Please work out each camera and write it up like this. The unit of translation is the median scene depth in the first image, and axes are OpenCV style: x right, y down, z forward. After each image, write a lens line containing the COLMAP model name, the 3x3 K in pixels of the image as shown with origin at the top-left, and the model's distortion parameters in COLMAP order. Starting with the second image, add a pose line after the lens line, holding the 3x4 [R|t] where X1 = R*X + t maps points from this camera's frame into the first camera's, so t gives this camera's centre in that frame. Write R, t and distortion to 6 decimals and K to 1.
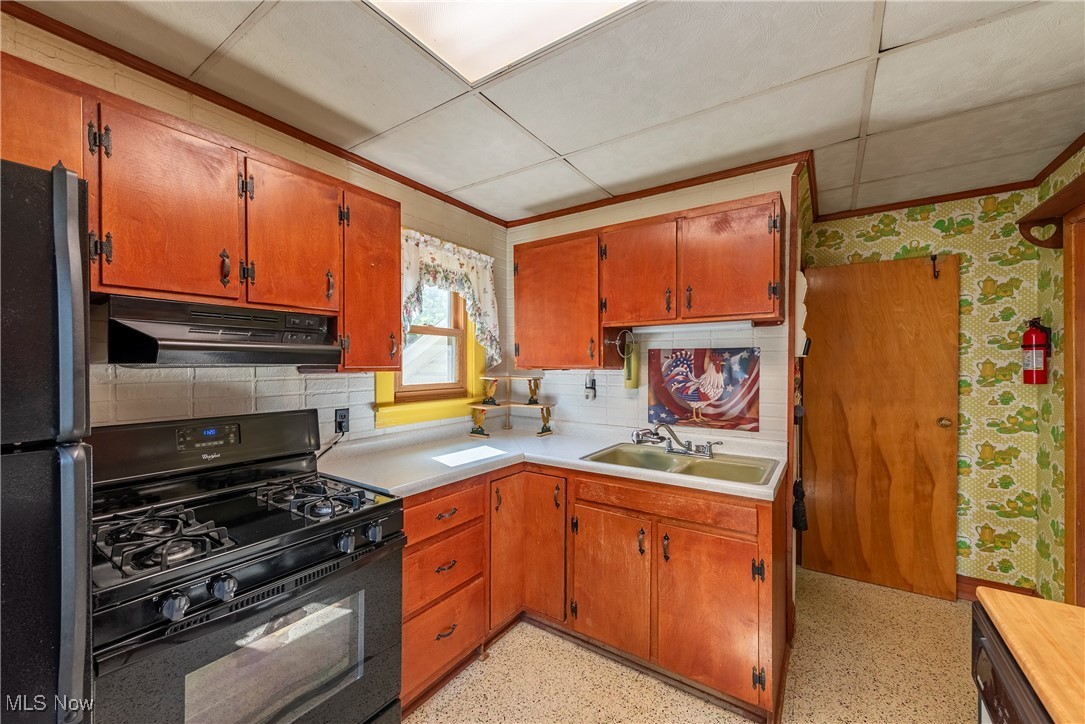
lens RADIAL K [[432.8, 0, 540.1], [0, 432.8, 365.5], [0, 0, 1]] dist [0.006789, -0.002614]
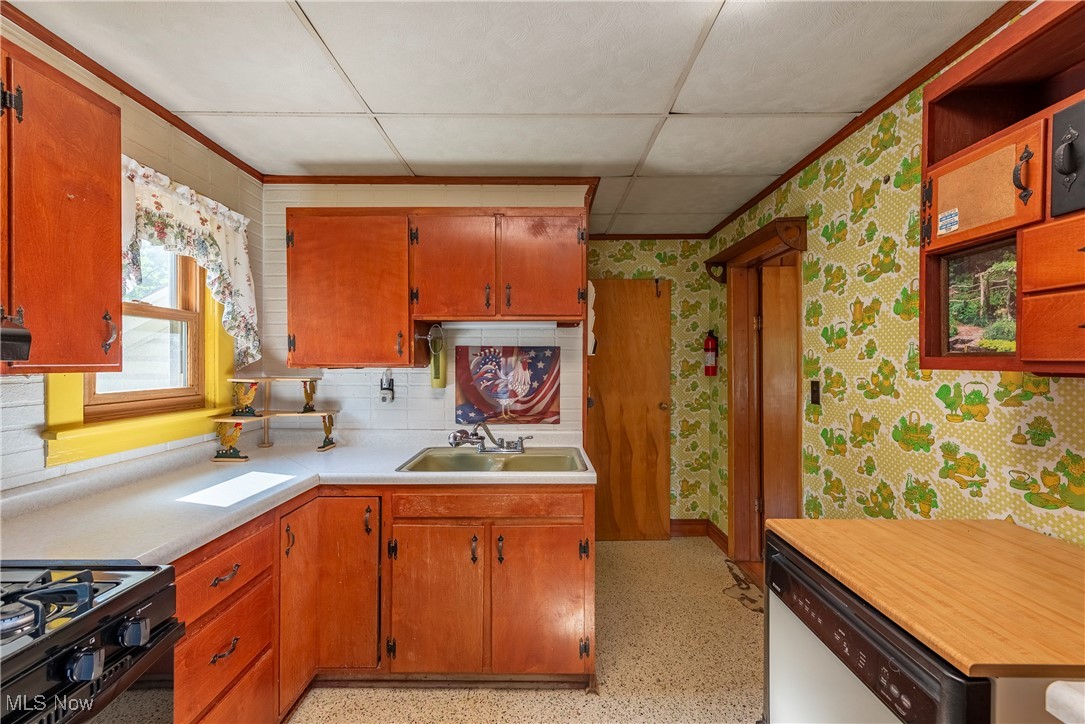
lens RADIAL K [[452.2, 0, 546.9], [0, 452.2, 362.6], [0, 0, 1]] dist [0.006745, -0.003387]
pose [[0.819898, 0.000419, 0.572510, -0.169294], [0.000926, 0.999997, -0.002057, 0.001305], [-0.572509, 0.002216, 0.819895, 0.083761]]
